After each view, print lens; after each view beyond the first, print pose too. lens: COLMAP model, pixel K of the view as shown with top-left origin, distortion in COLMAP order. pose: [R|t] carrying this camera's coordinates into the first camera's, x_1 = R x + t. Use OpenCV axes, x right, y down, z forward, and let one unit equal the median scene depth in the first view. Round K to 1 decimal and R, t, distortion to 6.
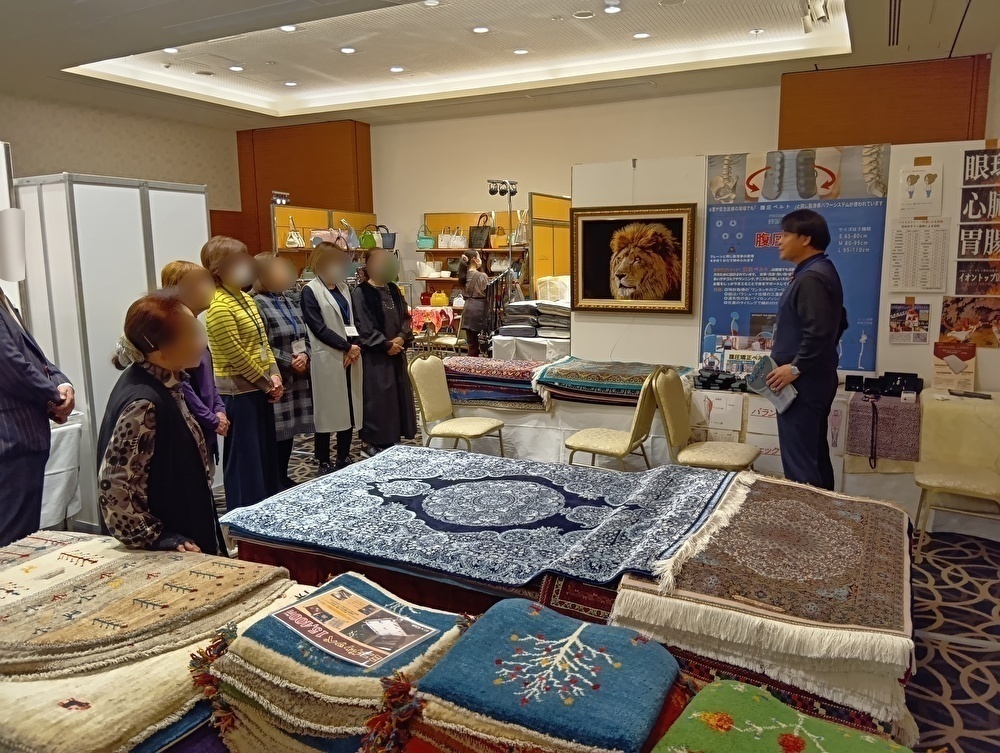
lens RADIAL K [[756.6, 0, 480.4], [0, 756.6, 358.7], [0, 0, 1]] dist [0.026515, -0.045358]
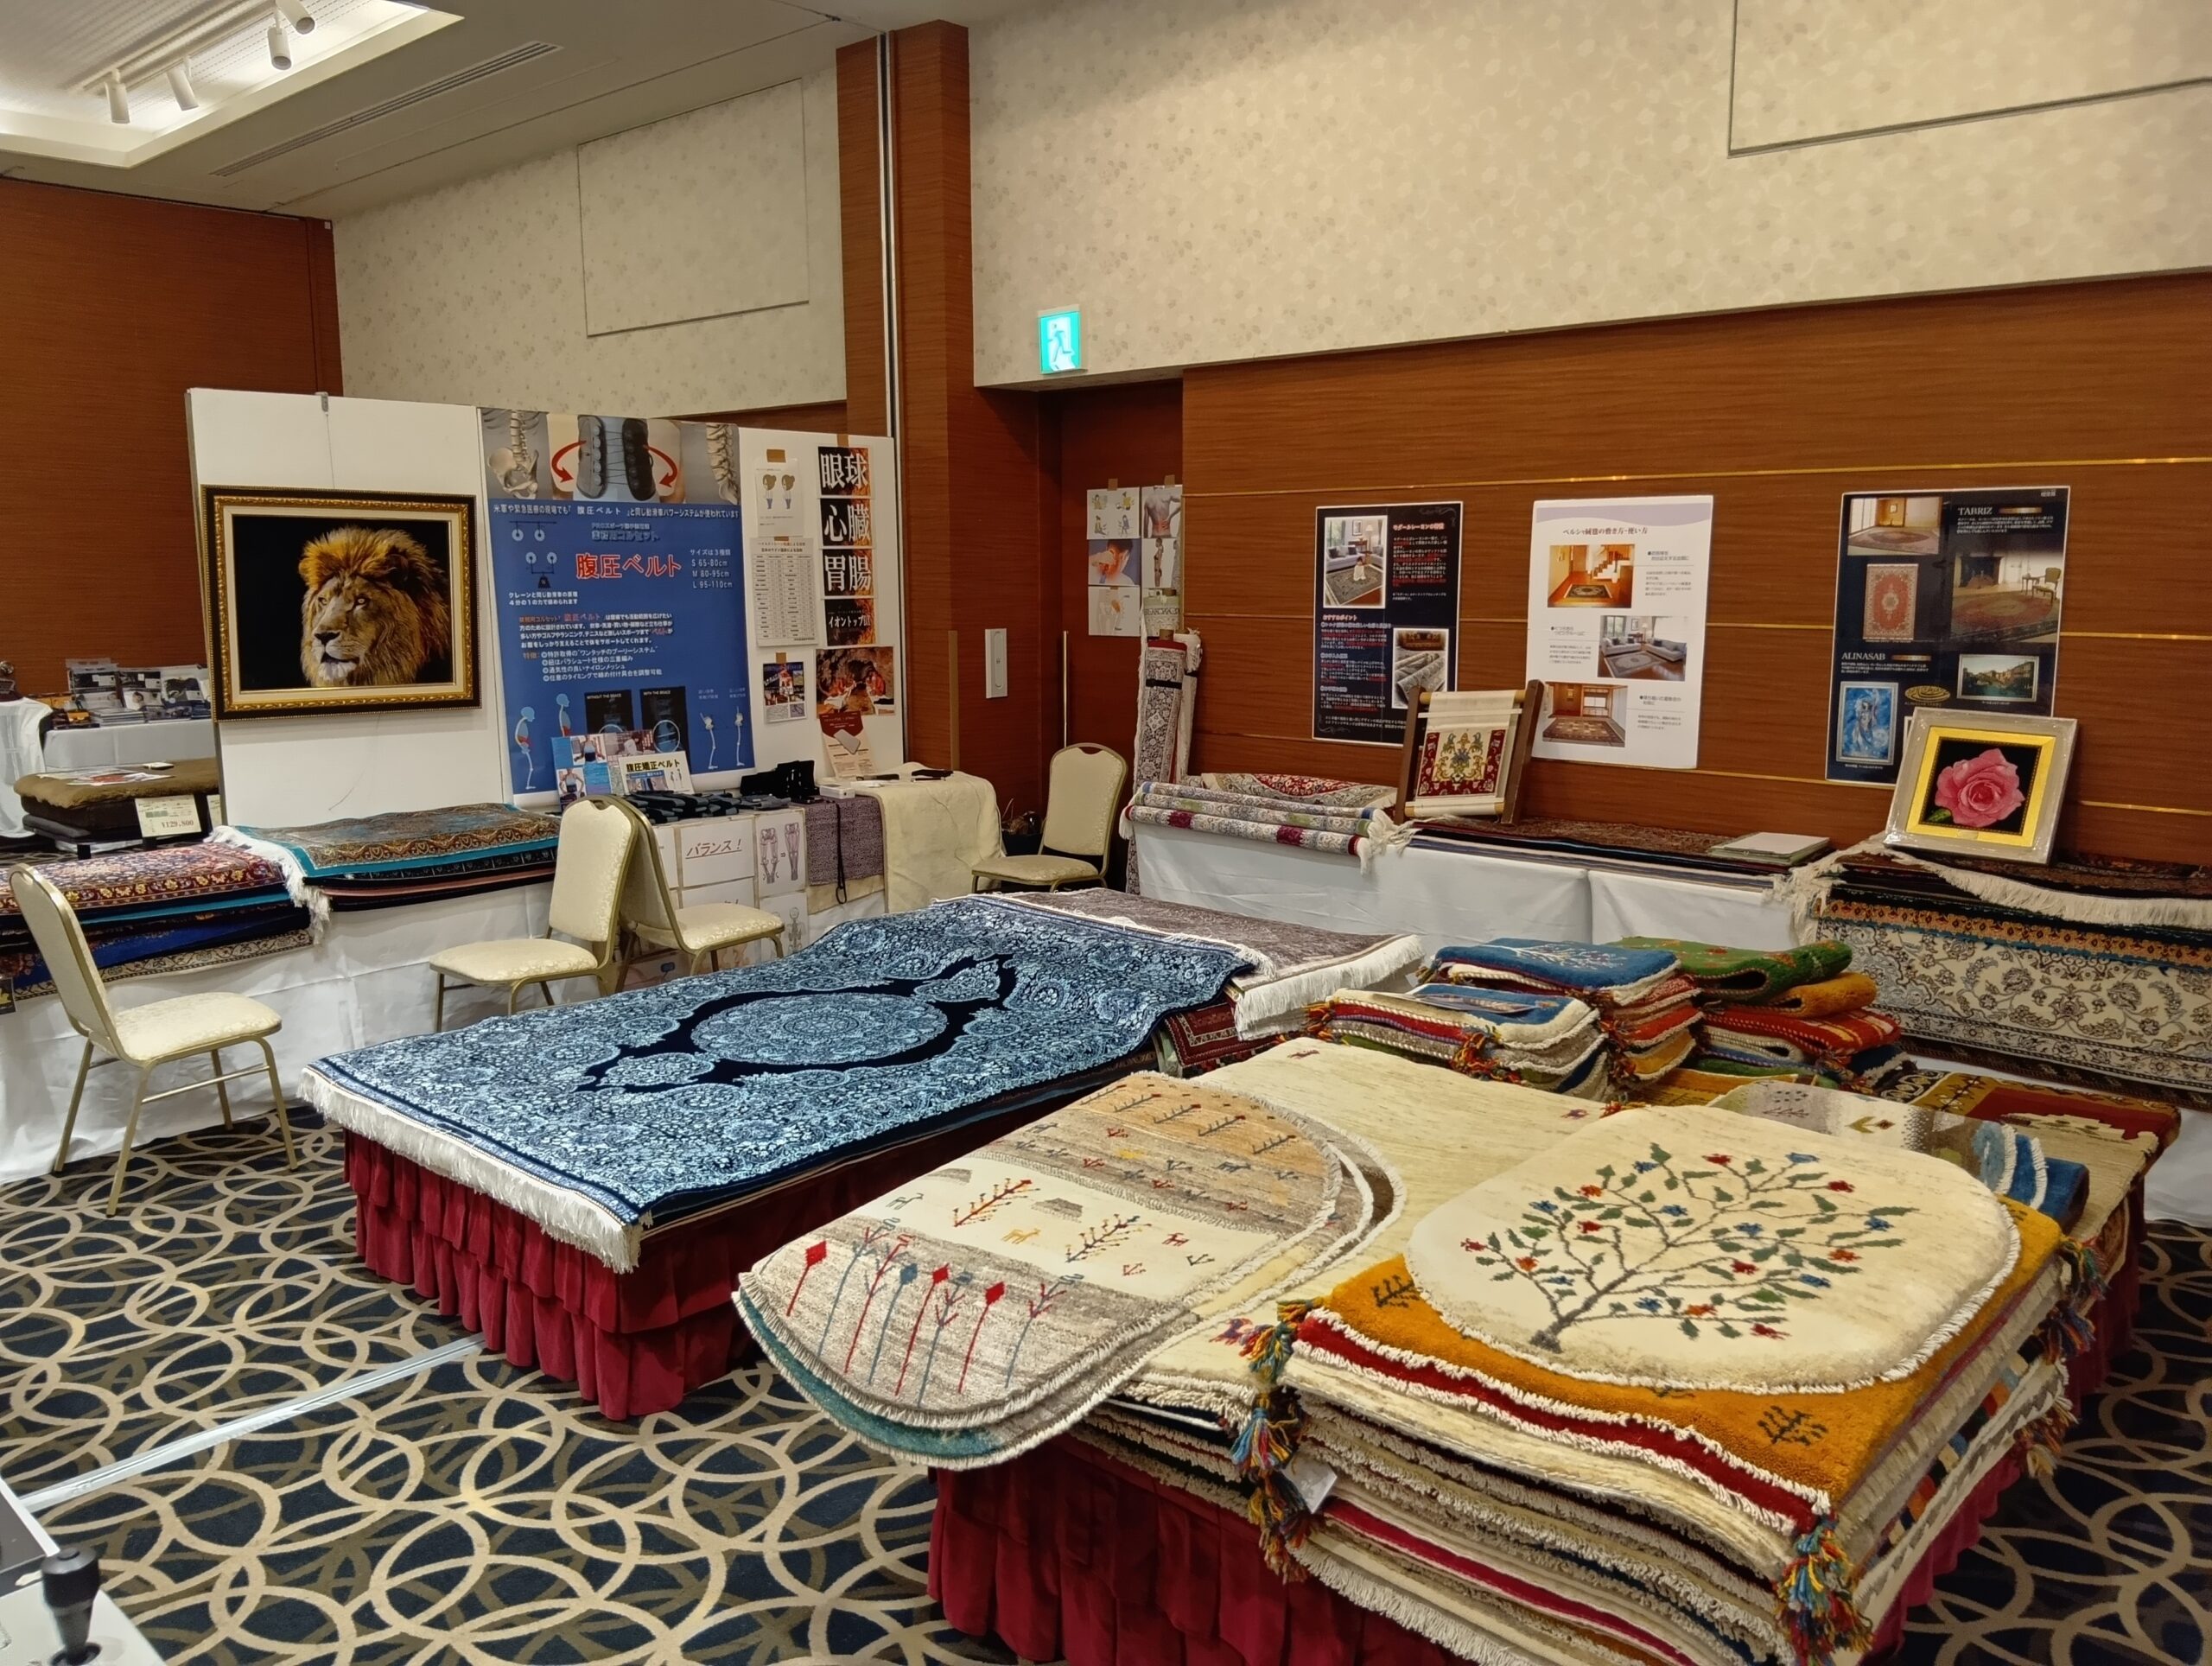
lens RADIAL K [[1673.6, 0, 1114.2], [0, 1673.6, 844.6], [0, 0, 1]] dist [0.026515, -0.045358]
pose [[0.272103, -0.155438, 0.949631, -0.771378], [0.121973, 0.984479, 0.126193, -0.060140], [-0.954506, 0.081492, 0.286839, 0.267173]]
